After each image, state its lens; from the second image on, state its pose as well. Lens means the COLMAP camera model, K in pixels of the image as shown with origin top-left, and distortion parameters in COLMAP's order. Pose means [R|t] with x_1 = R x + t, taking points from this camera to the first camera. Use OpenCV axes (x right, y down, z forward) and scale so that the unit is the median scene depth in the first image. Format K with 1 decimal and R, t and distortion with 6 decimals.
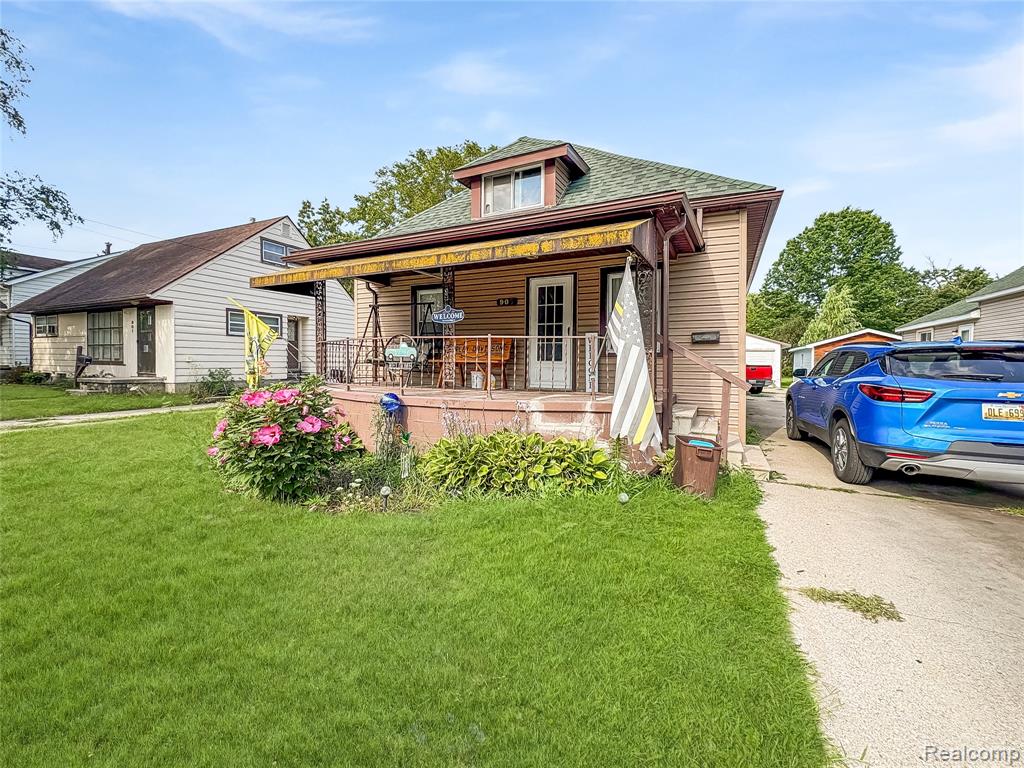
lens RADIAL K [[412.7, 0, 514.3], [0, 412.7, 368.1], [0, 0, 1]] dist [0.001690, 0.000321]
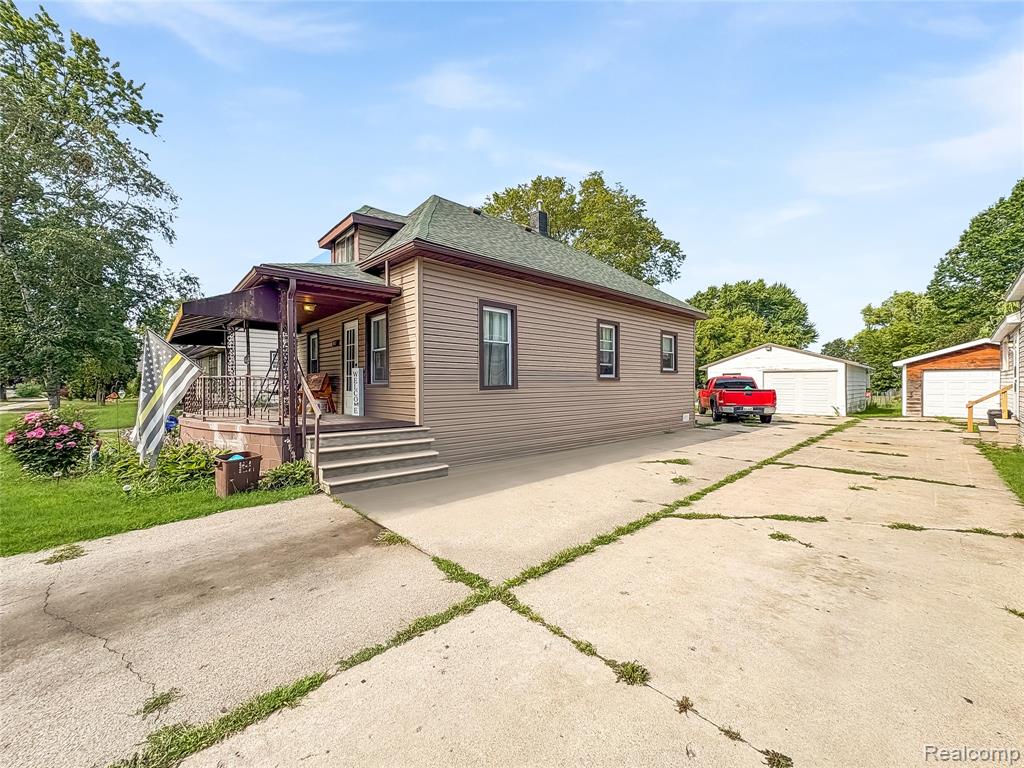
lens RADIAL K [[411.6, 0, 512.7], [0, 411.6, 385.0], [0, 0, 1]] dist [-0.000041, 0.000742]
pose [[0.933074, -0.010290, -0.359537, 0.970325], [0.005149, 0.999870, -0.015253, -0.014562], [0.359648, 0.012381, 0.933006, 0.045938]]
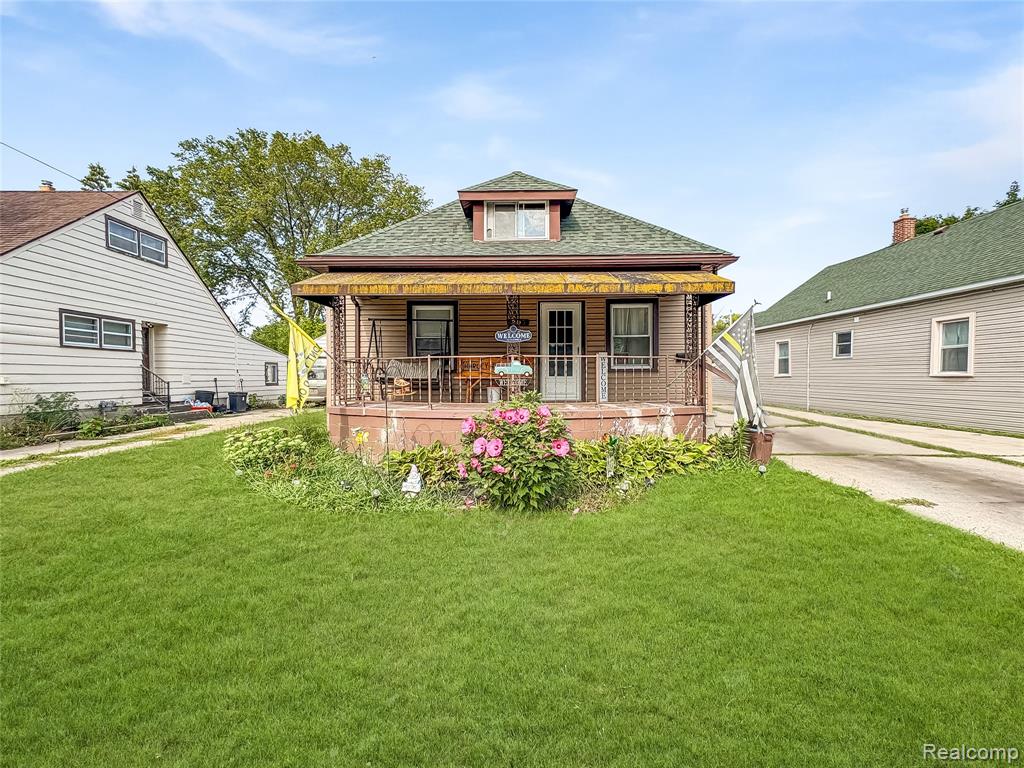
lens RADIAL K [[411.6, 0, 512.7], [0, 411.6, 385.0], [0, 0, 1]] dist [-0.000041, 0.000742]
pose [[0.902227, -0.021963, 0.430702, -0.521696], [0.019789, 0.999759, 0.009527, -0.006552], [-0.430808, -0.000073, 0.902444, 0.027922]]
